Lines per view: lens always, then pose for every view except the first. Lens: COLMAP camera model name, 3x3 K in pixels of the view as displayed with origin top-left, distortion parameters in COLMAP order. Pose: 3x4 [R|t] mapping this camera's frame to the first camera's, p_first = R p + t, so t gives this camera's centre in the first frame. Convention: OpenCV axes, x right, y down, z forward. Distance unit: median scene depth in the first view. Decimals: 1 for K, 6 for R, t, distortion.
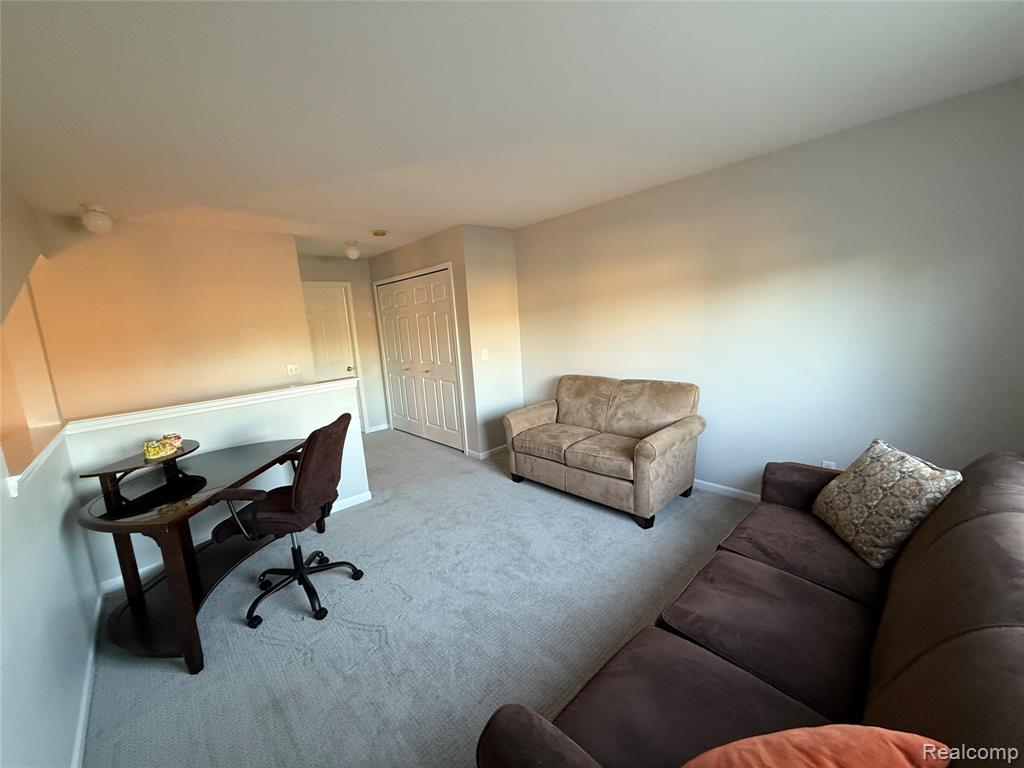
lens RADIAL K [[407.1, 0, 511.6], [0, 407.1, 385.9], [0, 0, 1]] dist [-0.000970, 0.000862]
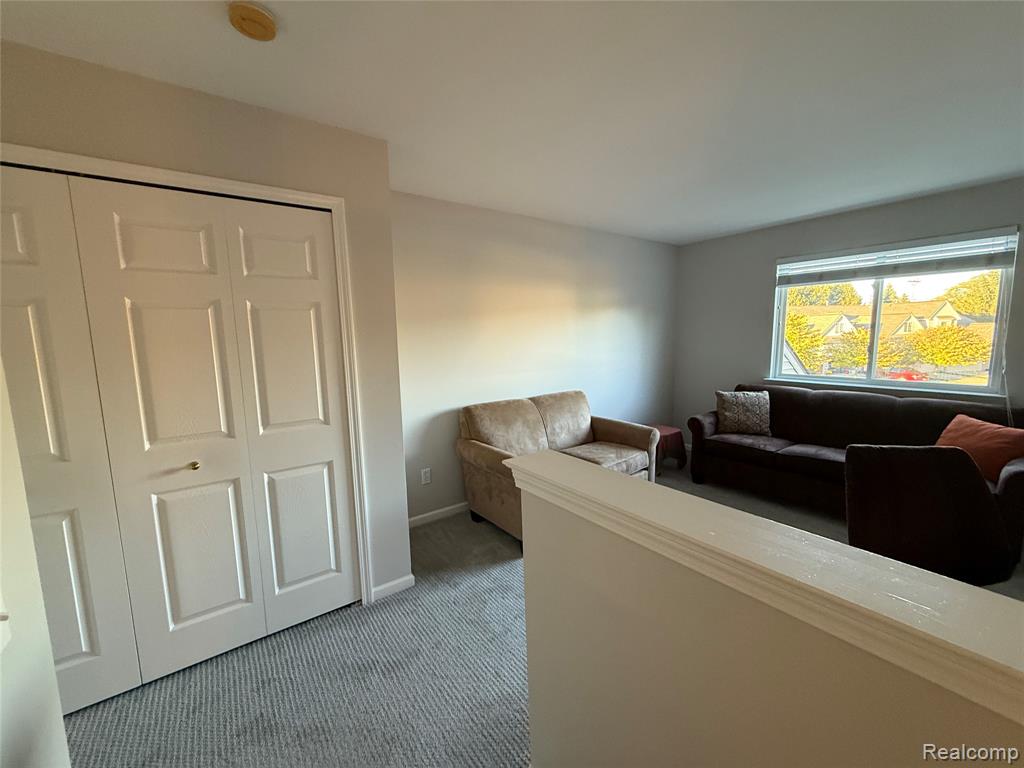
lens RADIAL K [[407.1, 0, 509.8], [0, 407.1, 383.4], [0, 0, 1]] dist [-0.000970, 0.000862]
pose [[0.110837, -0.052265, 0.992463, -0.597146], [0.180188, 0.983123, 0.031650, -0.077399], [-0.977368, 0.175322, 0.118384, 0.786119]]
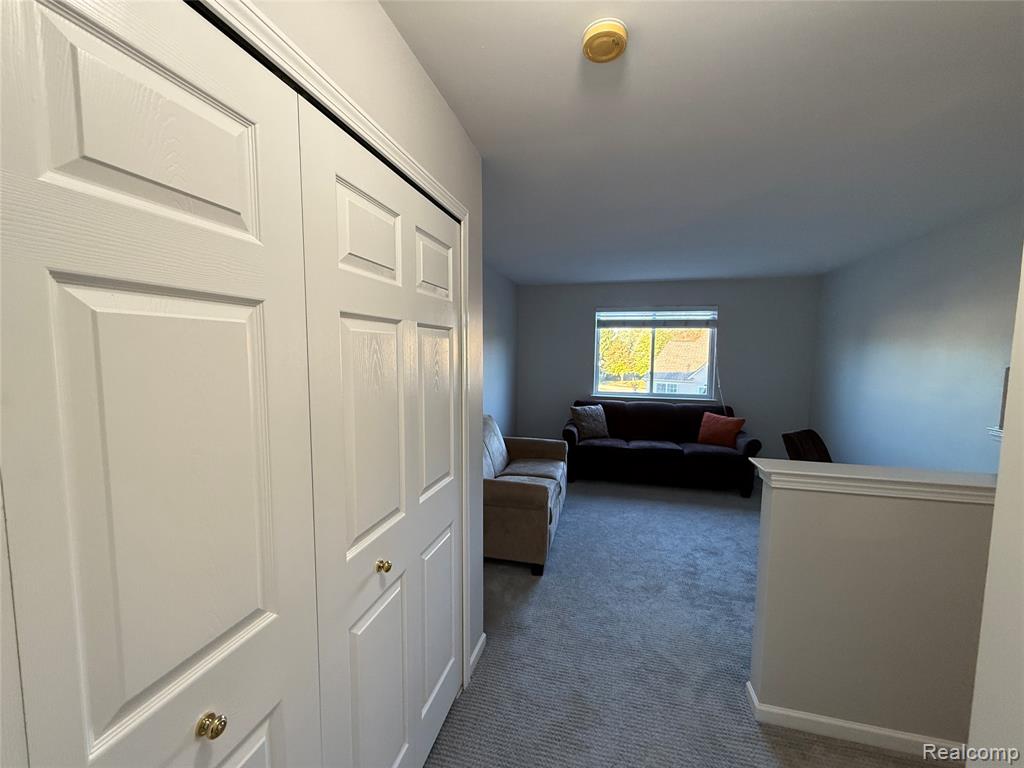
lens RADIAL K [[407.1, 0, 510.7], [0, 407.1, 381.8], [0, 0, 1]] dist [-0.000970, 0.000862]
pose [[-0.547485, 0.002651, 0.836811, -0.510969], [0.172148, 0.978963, 0.109527, -0.176837], [-0.818917, 0.204020, -0.536424, 1.202648]]
